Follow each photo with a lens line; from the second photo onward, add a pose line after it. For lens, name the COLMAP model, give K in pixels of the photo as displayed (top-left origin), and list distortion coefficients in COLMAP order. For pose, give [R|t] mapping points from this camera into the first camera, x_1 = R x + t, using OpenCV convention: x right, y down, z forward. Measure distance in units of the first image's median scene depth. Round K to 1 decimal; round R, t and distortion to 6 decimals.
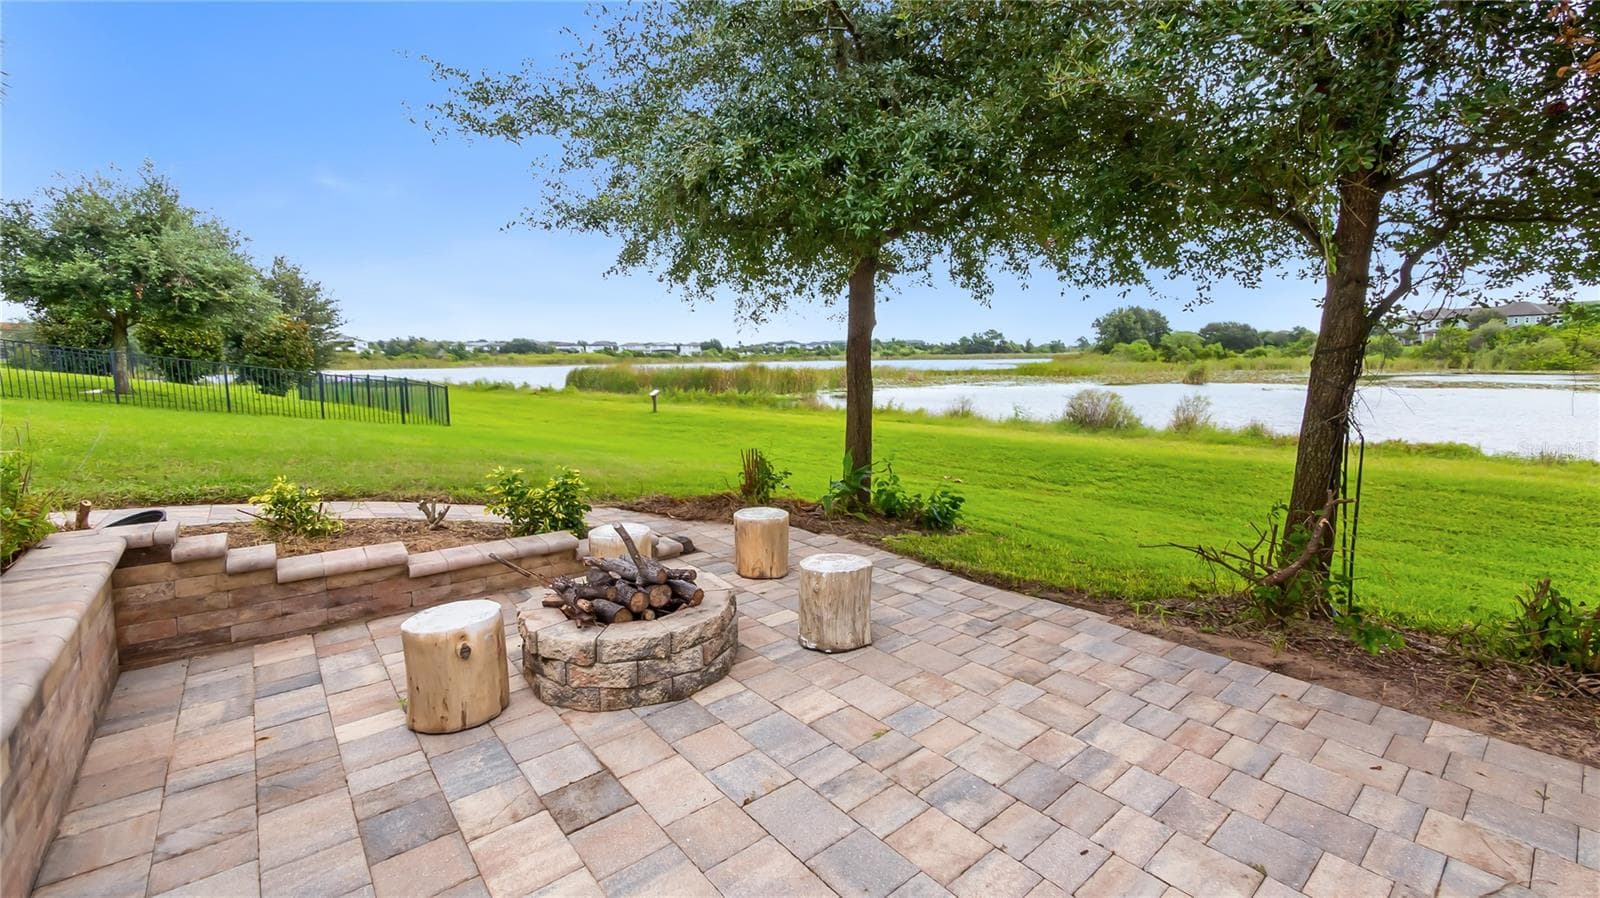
lens RADIAL K [[658.0, 0, 810.8], [0, 658.0, 417.4], [0, 0, 1]] dist [0.001136, 0.000227]
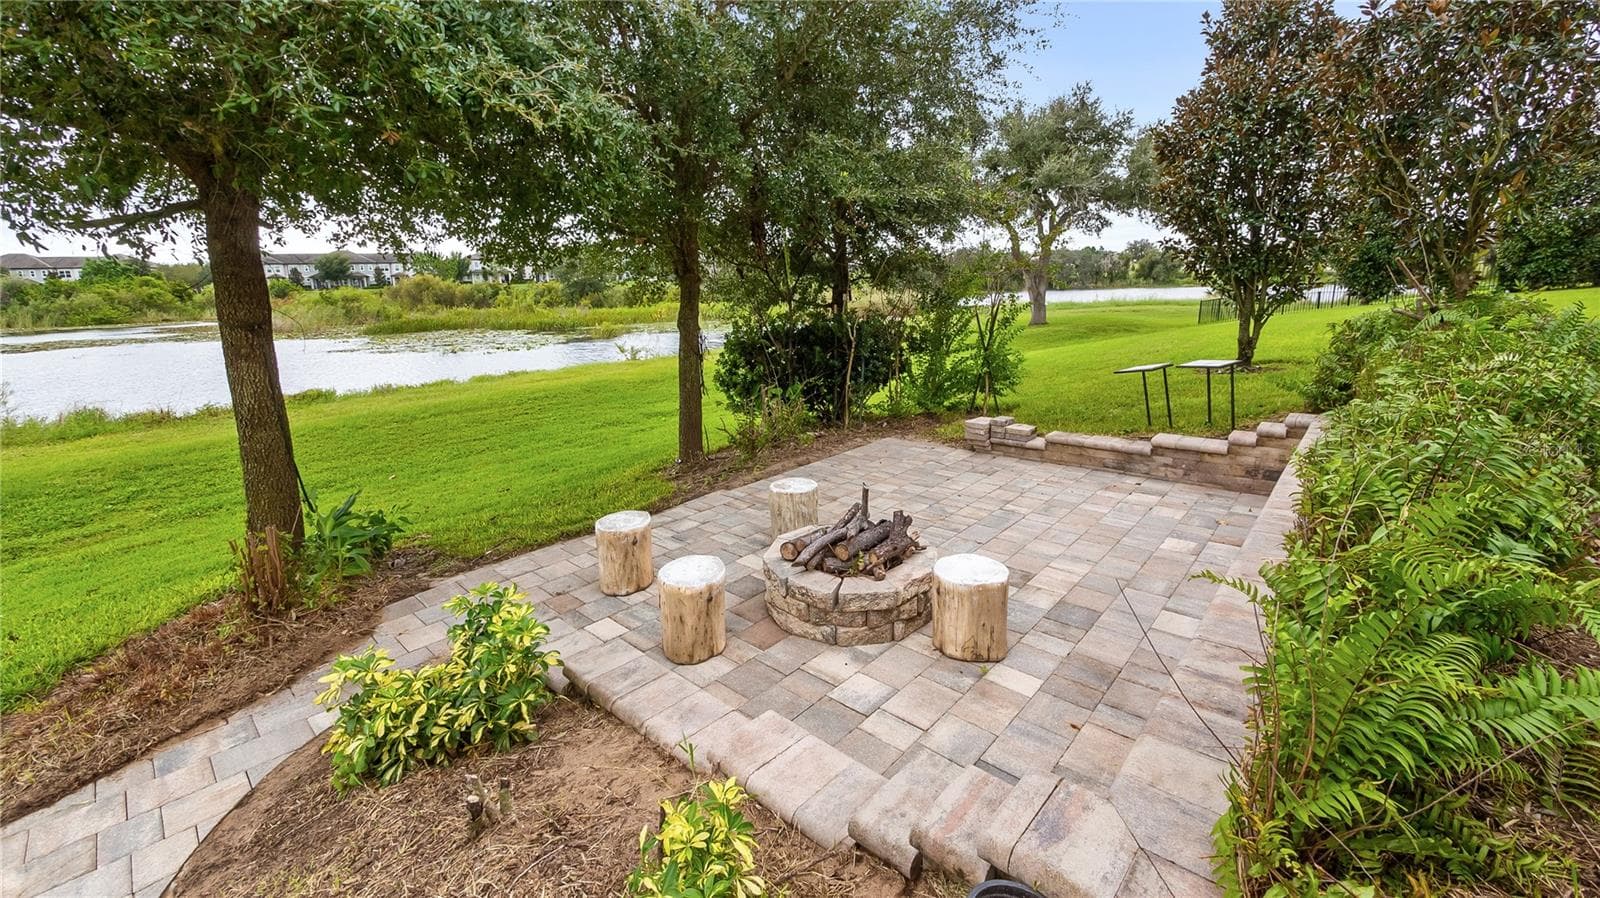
lens RADIAL K [[658.0, 0, 810.8], [0, 658.0, 417.4], [0, 0, 1]] dist [0.001136, 0.000227]
pose [[-0.145760, -0.183499, 0.972153, -1.158634], [0.115855, 0.972721, 0.200977, -0.172569], [-0.982513, 0.141923, -0.120525, 1.003283]]
